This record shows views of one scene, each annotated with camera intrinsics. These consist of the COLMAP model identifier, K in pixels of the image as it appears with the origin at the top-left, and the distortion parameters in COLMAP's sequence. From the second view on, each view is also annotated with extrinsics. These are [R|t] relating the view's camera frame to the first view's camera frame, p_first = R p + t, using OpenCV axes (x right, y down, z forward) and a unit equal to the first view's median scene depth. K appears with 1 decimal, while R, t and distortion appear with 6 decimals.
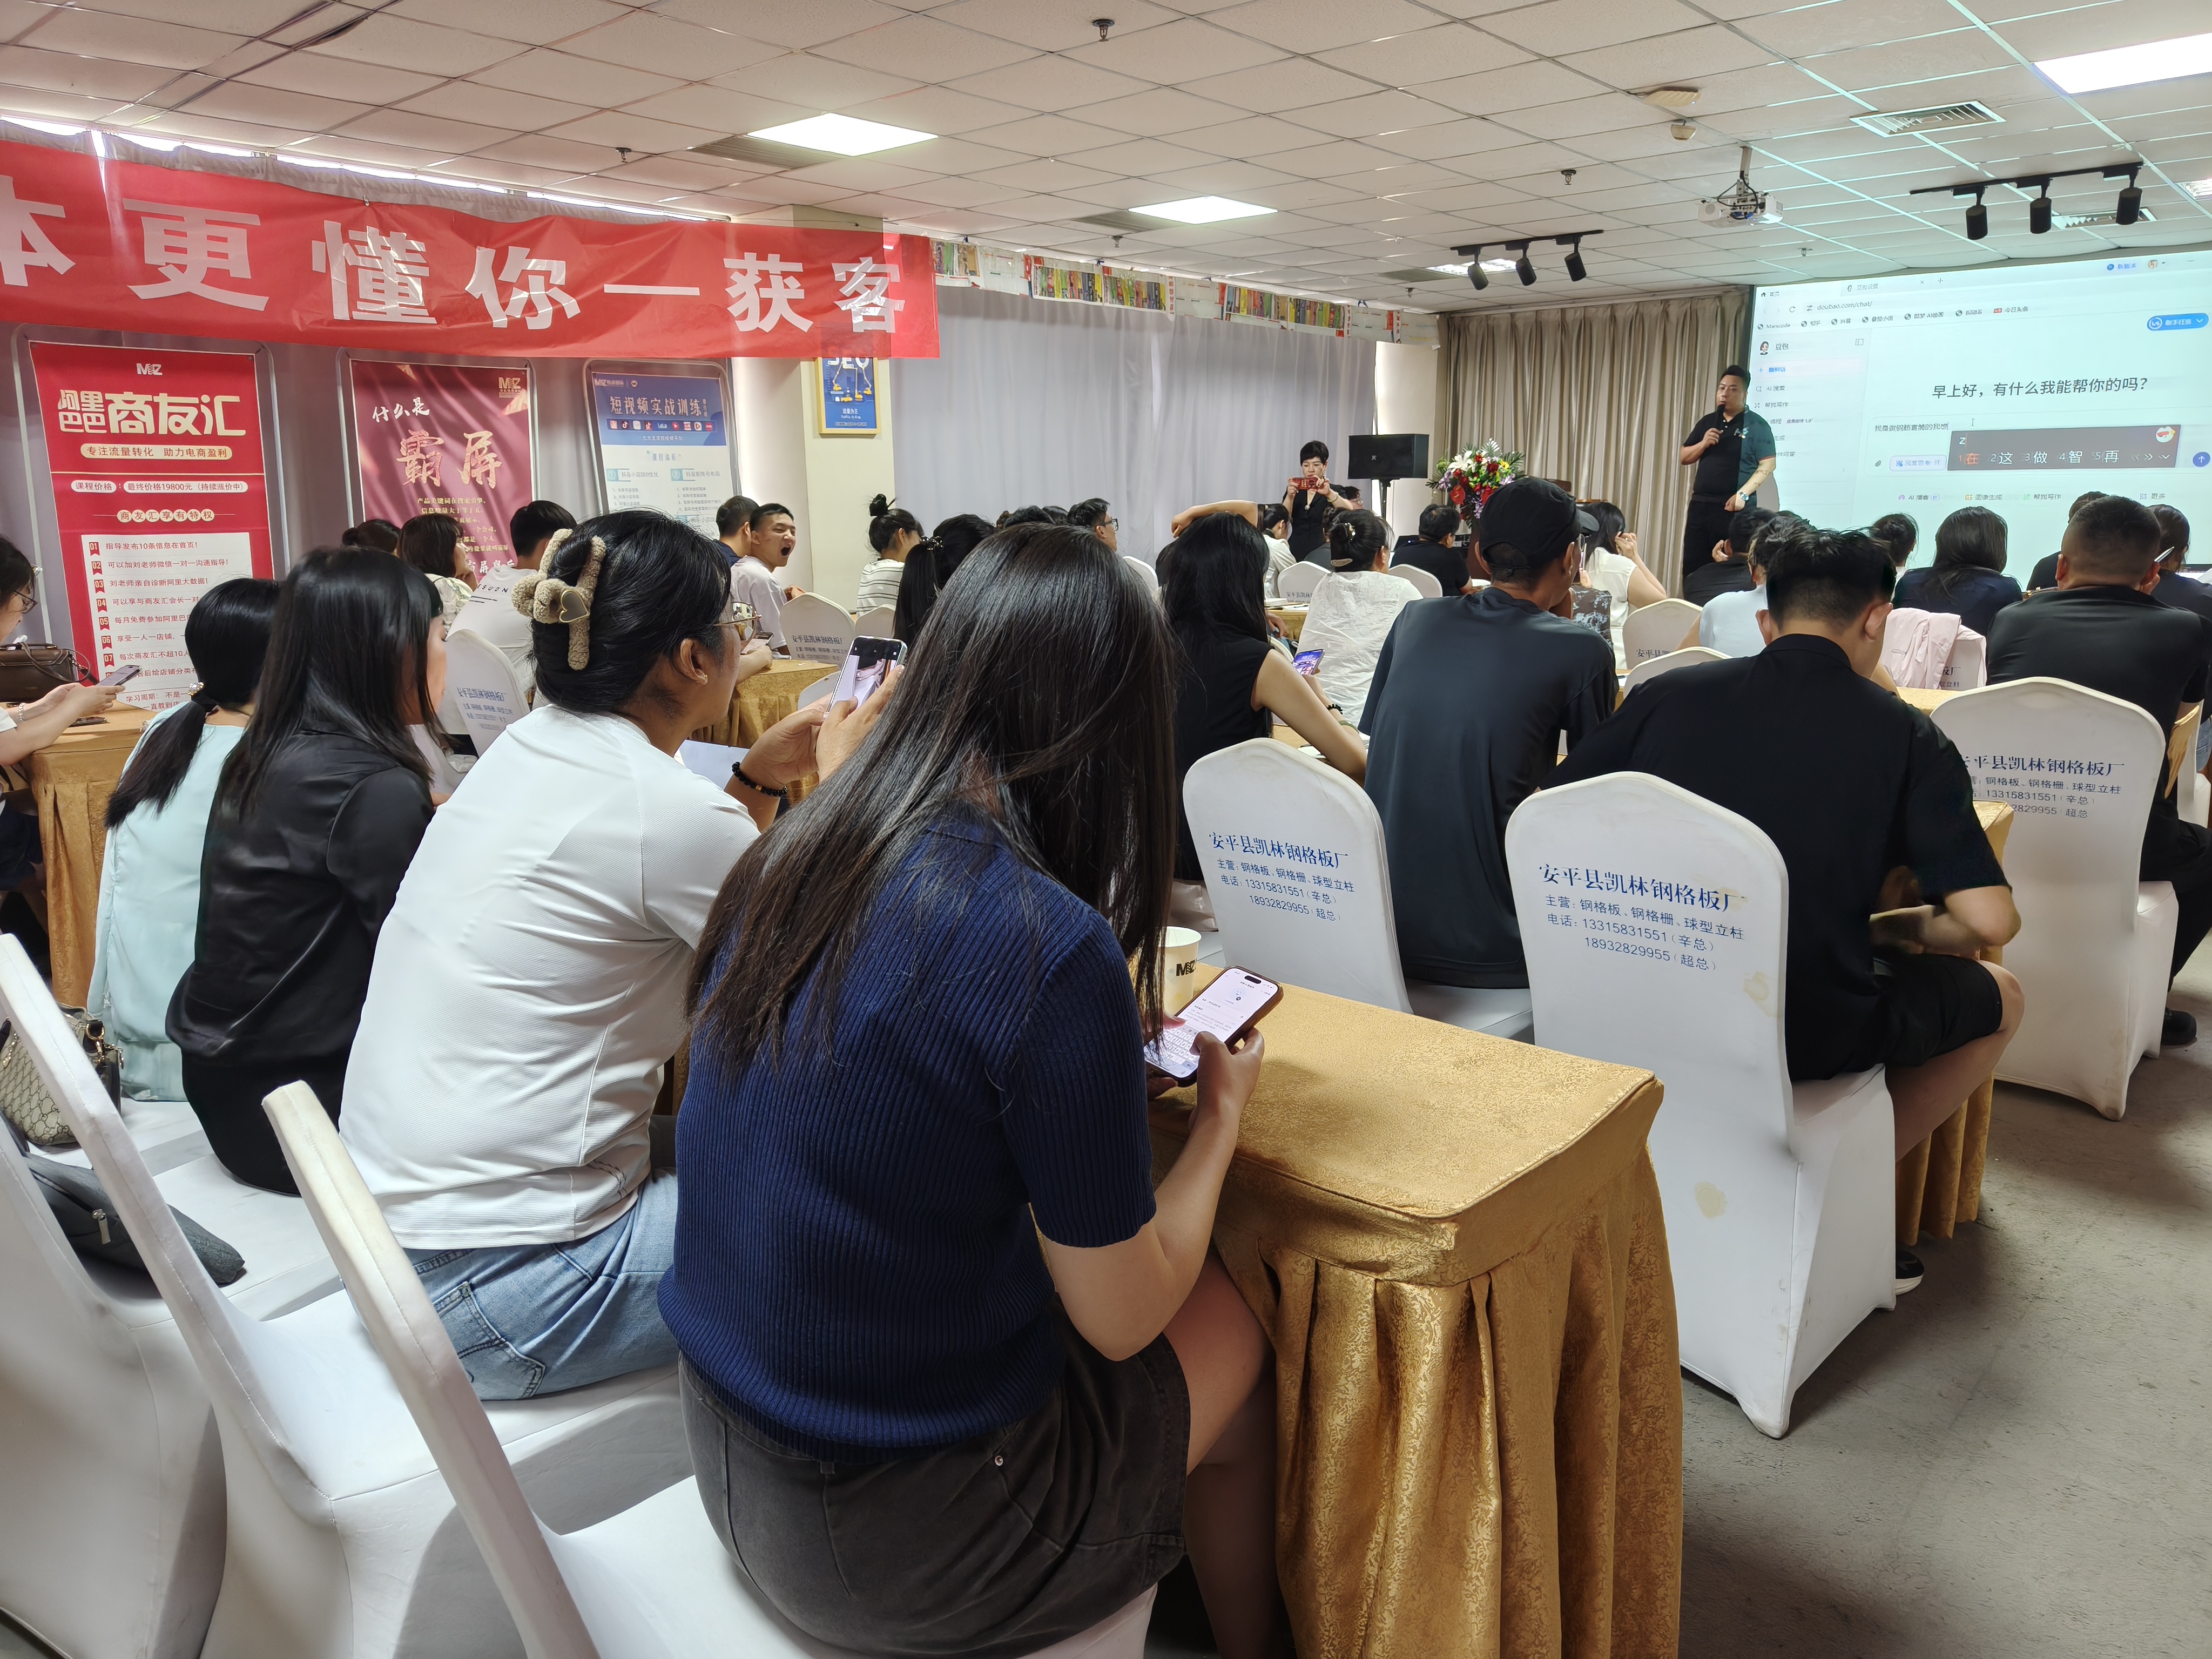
lens RADIAL K [[1548.4, 0, 1120.7], [0, 1548.4, 825.5], [0, 0, 1]] dist [0.009547, 0.001035]
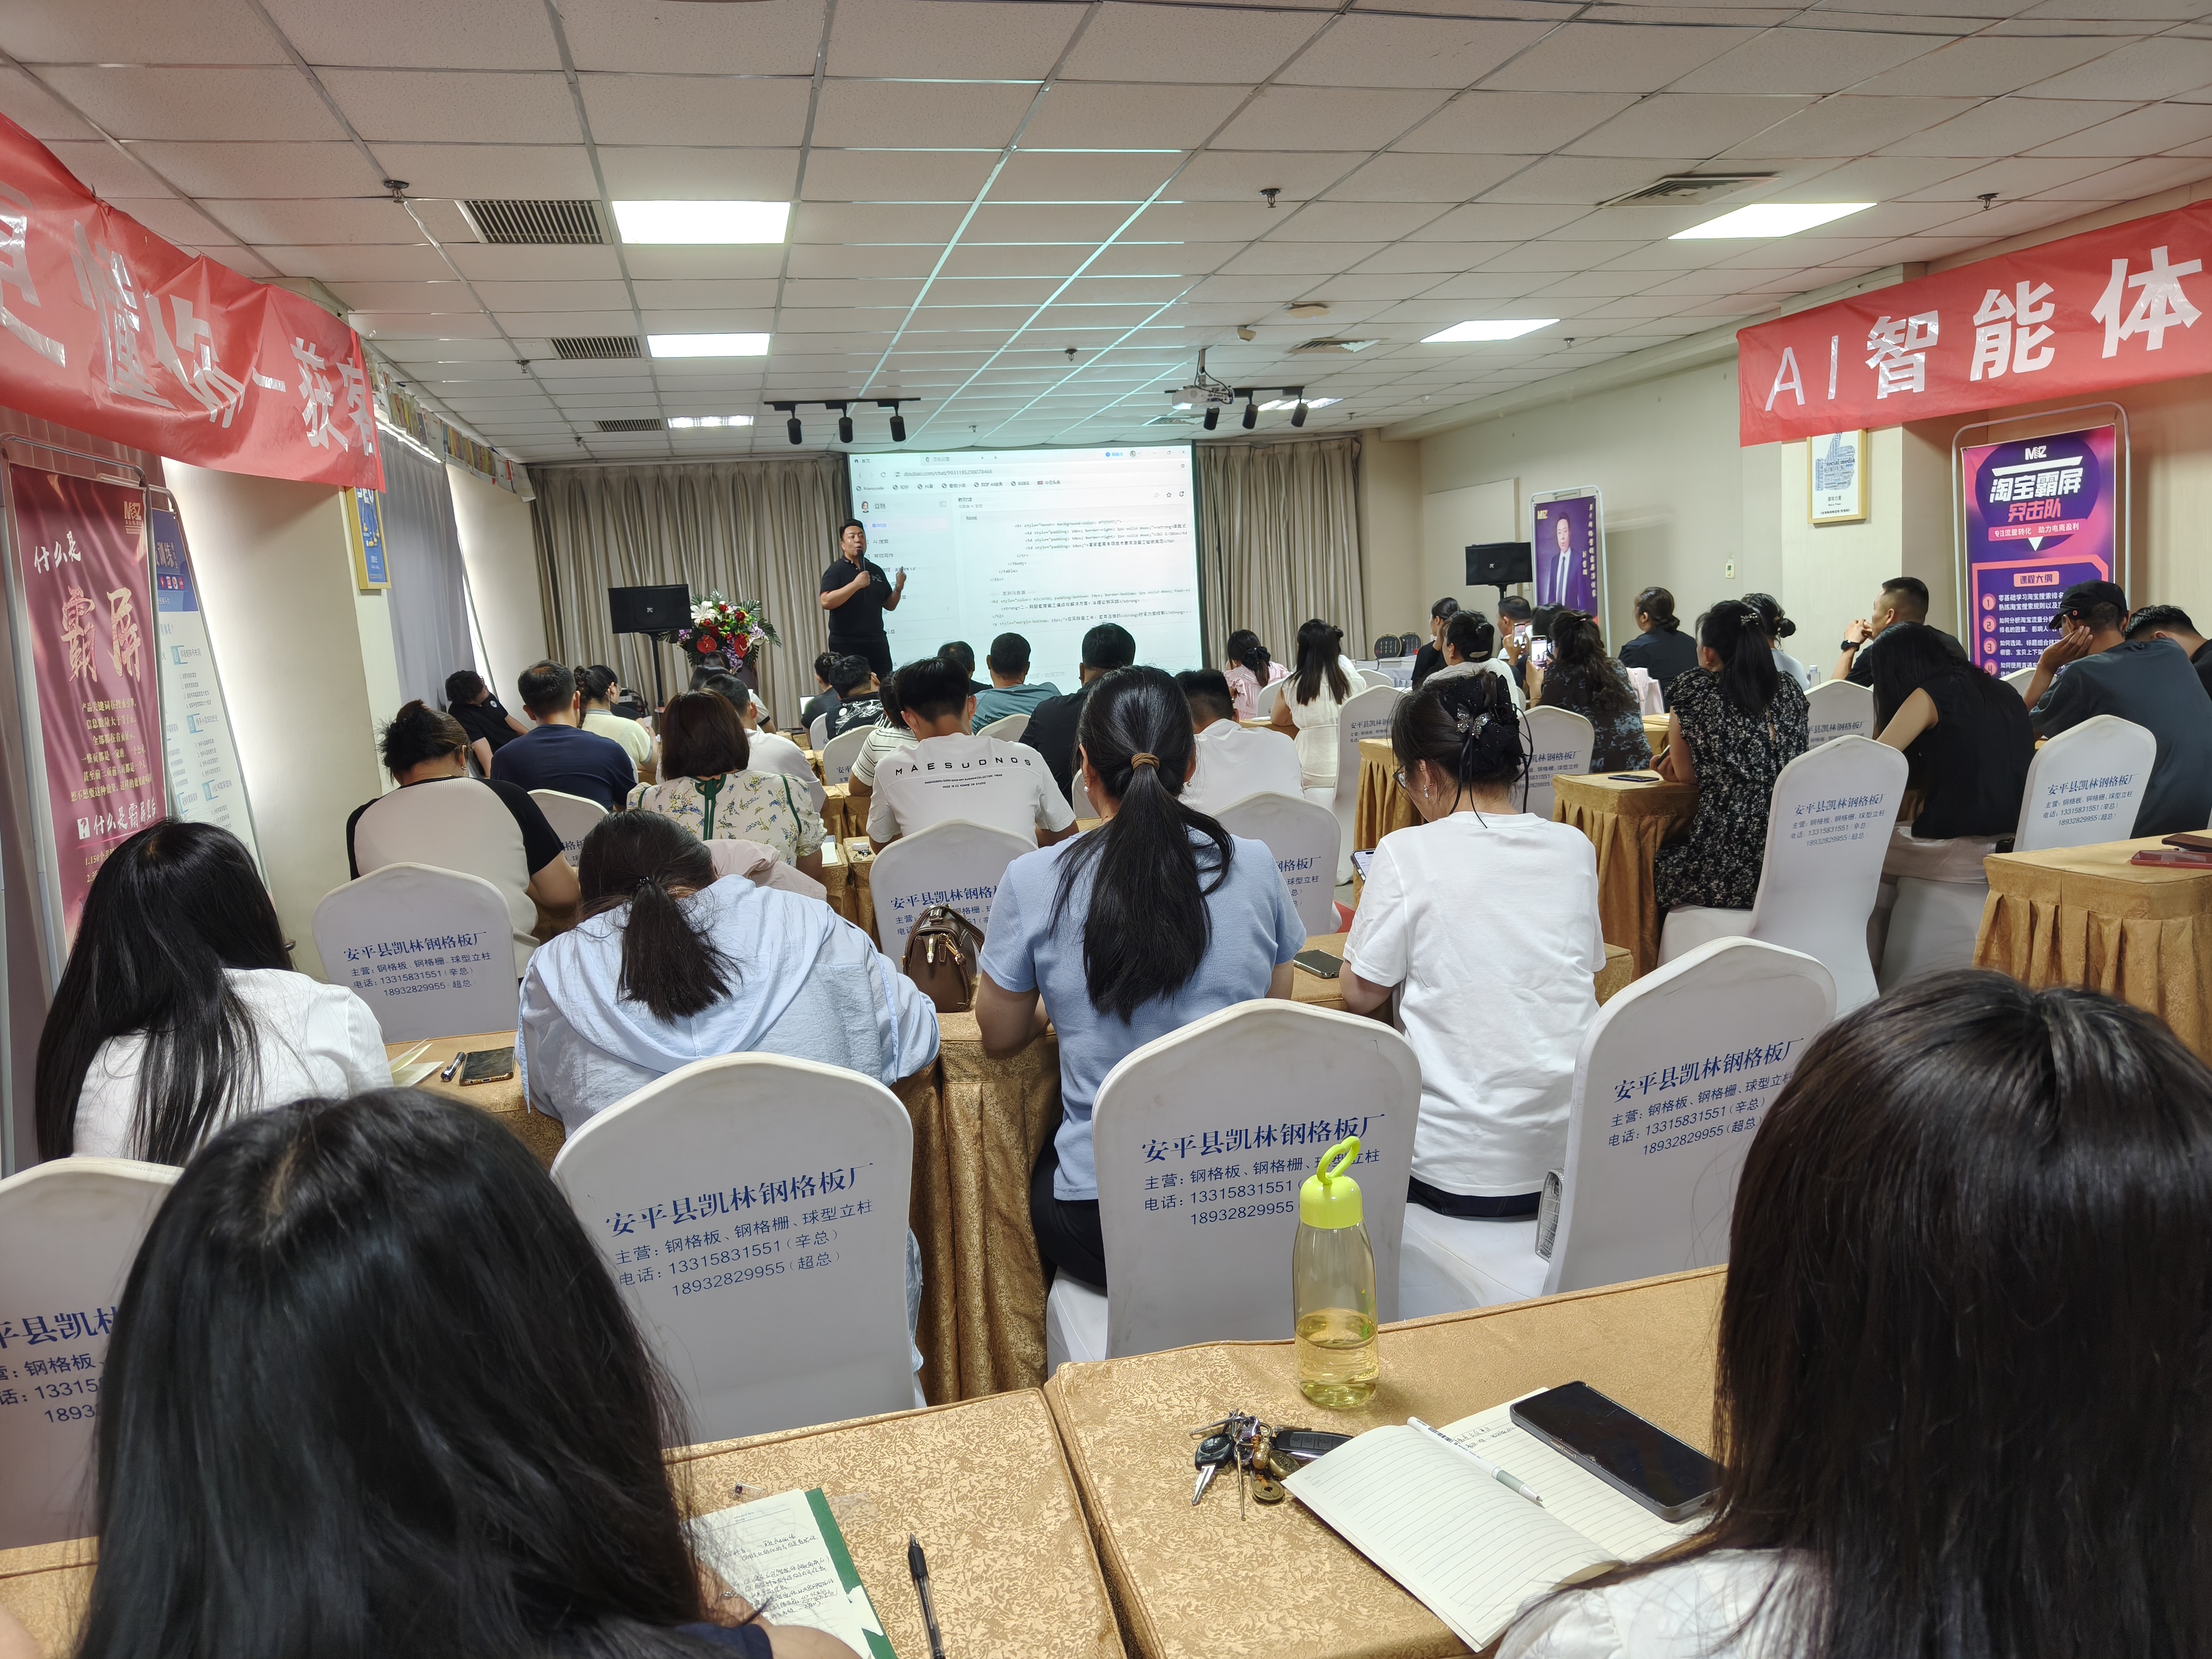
lens RADIAL K [[1548.4, 0, 1122.6], [0, 1548.4, 834.8], [0, 0, 1]] dist [0.009547, 0.001035]
pose [[0.557556, -0.151732, 0.816155, -0.699236], [0.231250, 0.972626, 0.022843, -0.086104], [-0.797279, 0.176000, 0.577382, 0.362675]]
